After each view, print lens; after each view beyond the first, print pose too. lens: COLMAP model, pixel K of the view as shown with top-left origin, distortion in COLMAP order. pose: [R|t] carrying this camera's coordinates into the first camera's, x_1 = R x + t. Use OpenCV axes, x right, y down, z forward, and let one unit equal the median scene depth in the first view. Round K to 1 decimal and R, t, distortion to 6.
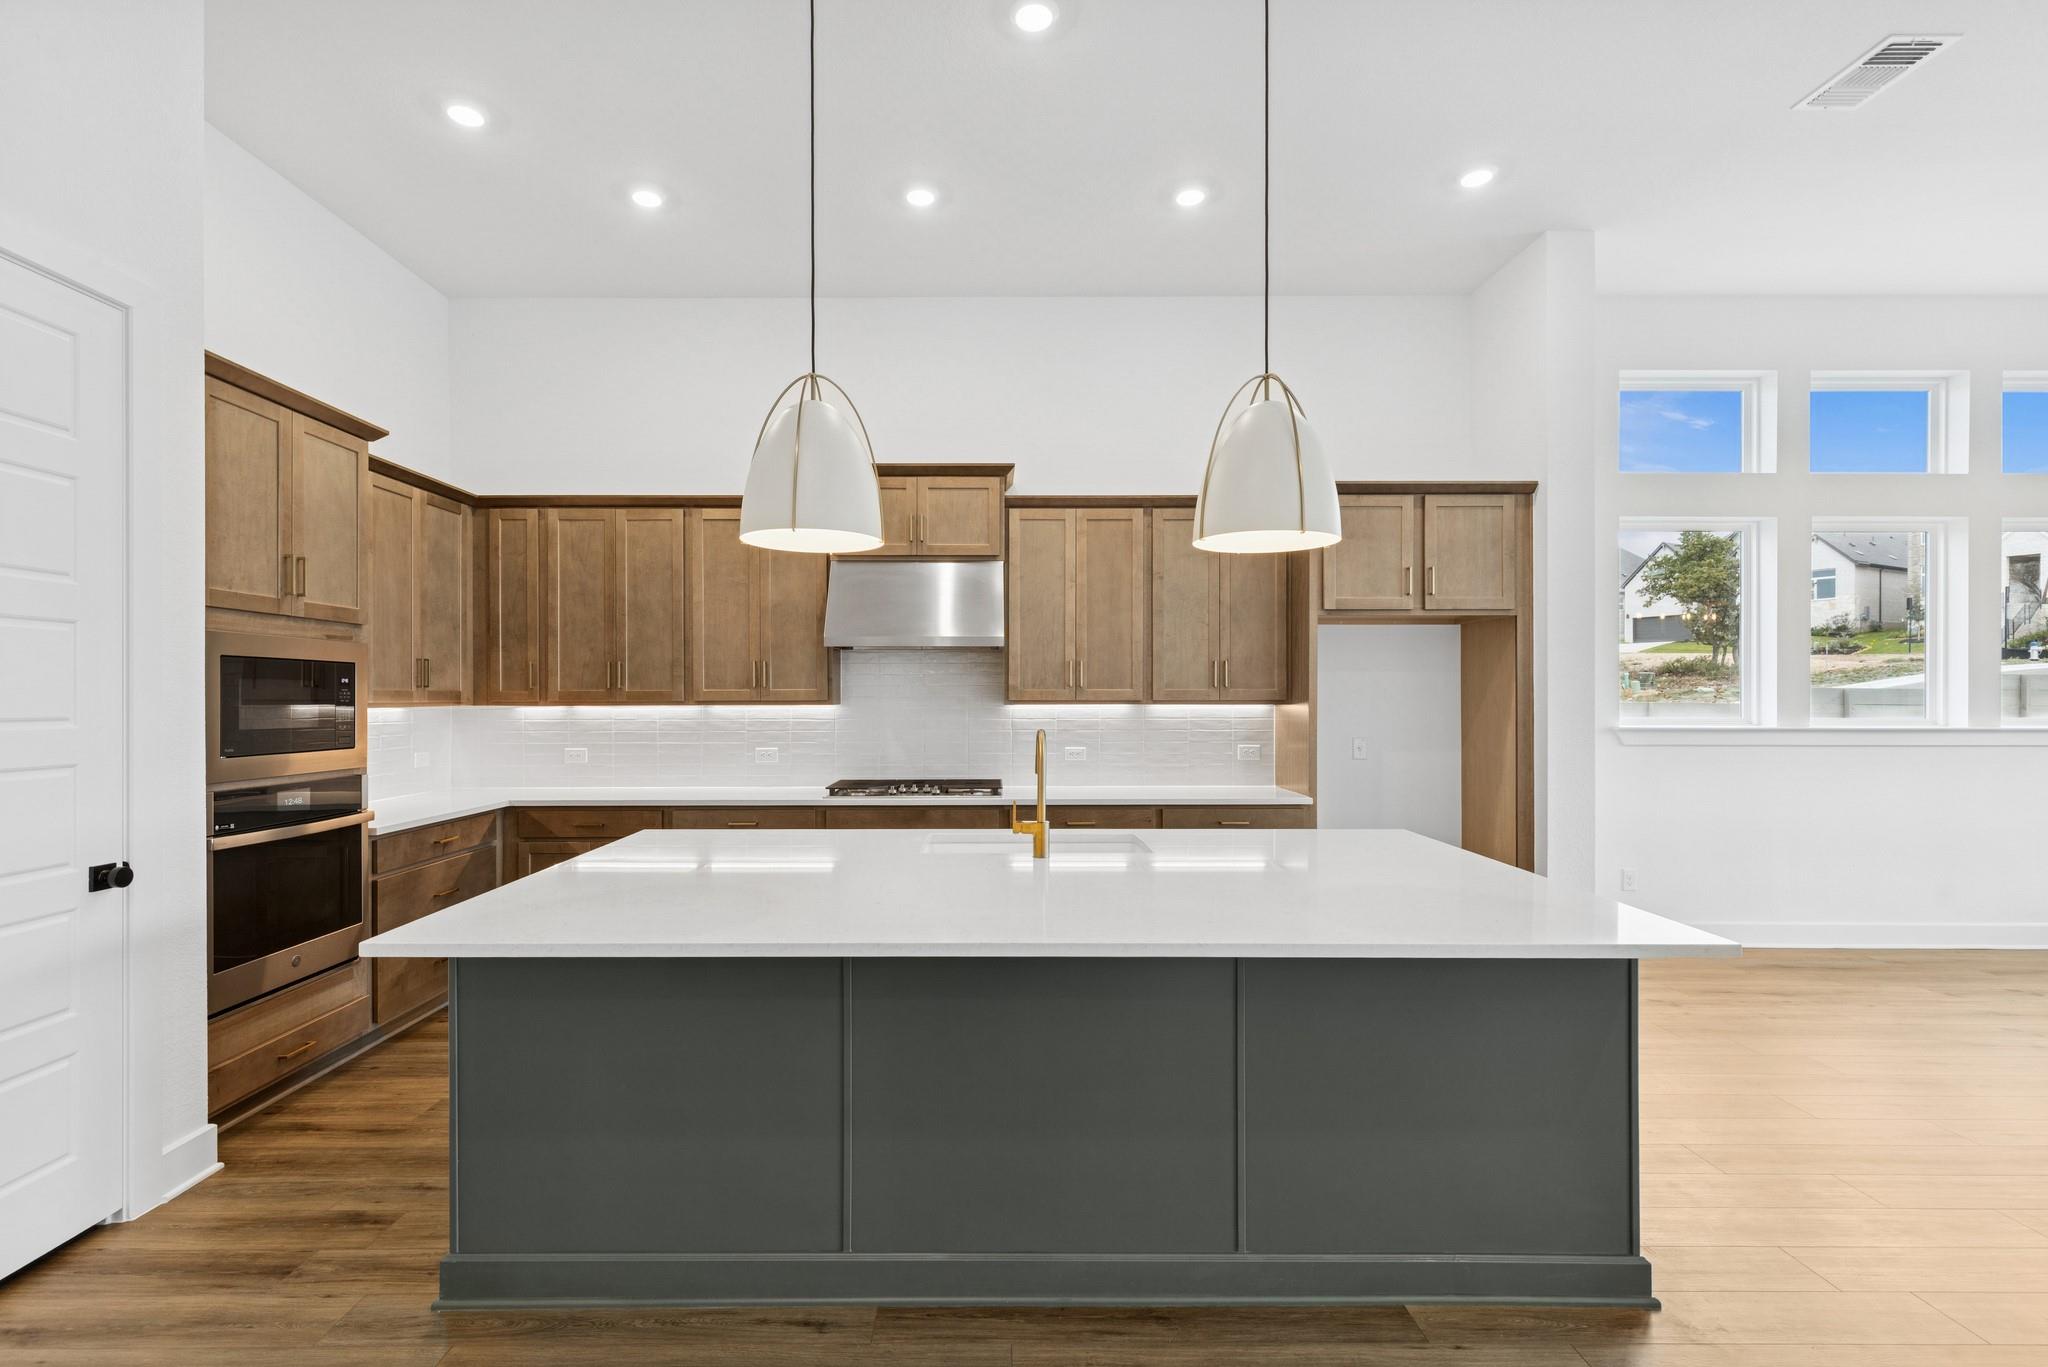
lens RADIAL K [[929.3, 0, 1020.8], [0, 929.3, 688.6], [0, 0, 1]] dist [0.003207, 0.000016]
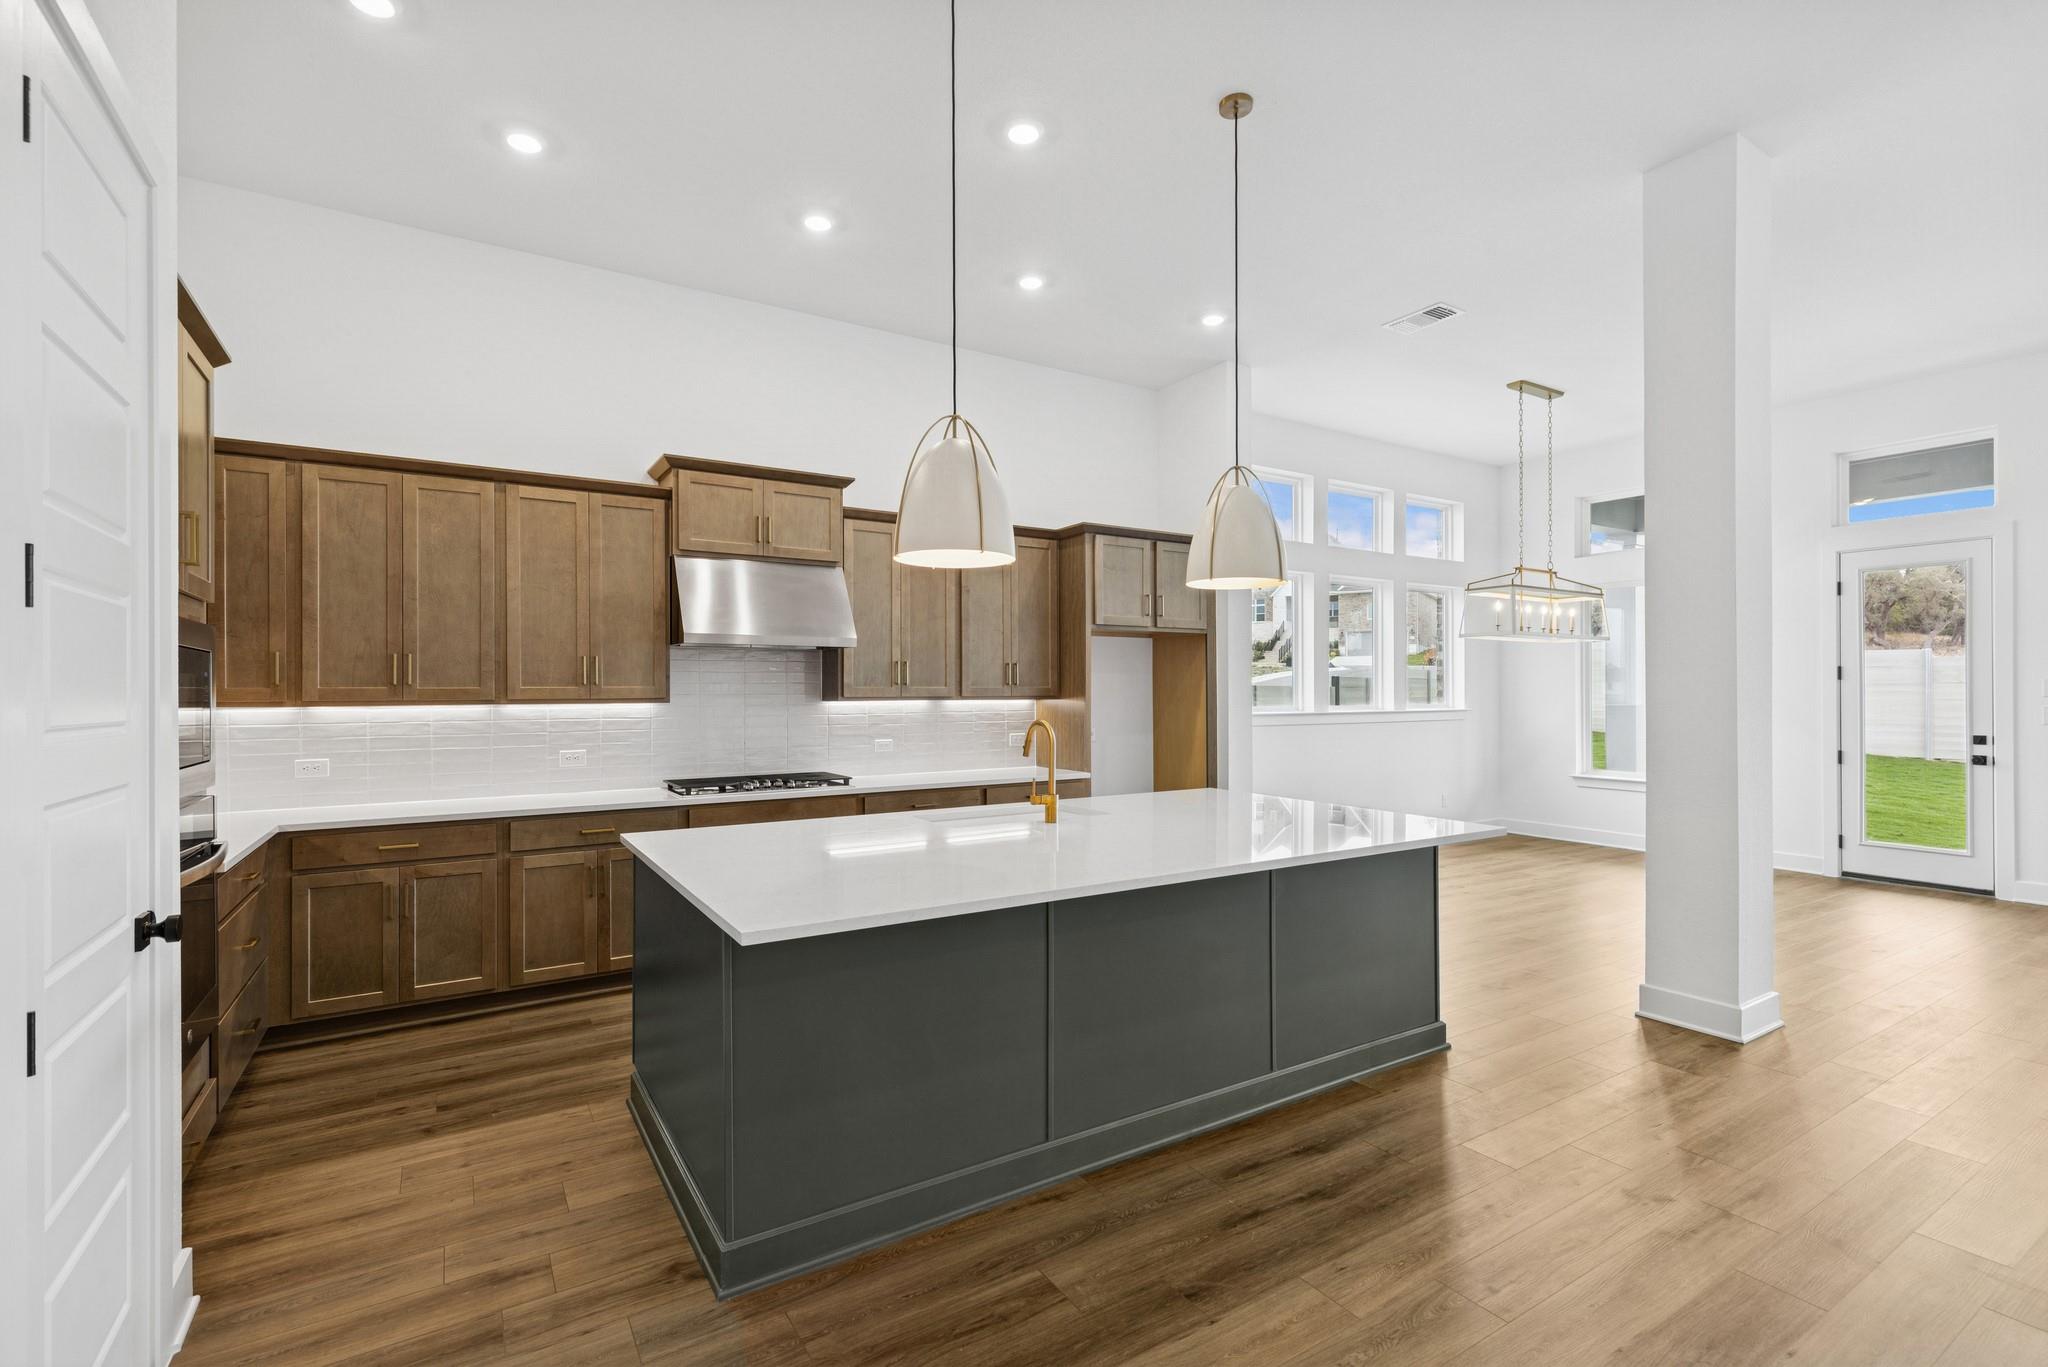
lens RADIAL K [[929.3, 0, 1005.8], [0, 929.3, 682.3], [0, 0, 1]] dist [0.003207, 0.000016]
pose [[0.848598, 0.003725, 0.529025, -0.426071], [-0.001674, 0.999989, -0.004355, -0.000264], [-0.529036, 0.002810, 0.848595, -0.010808]]
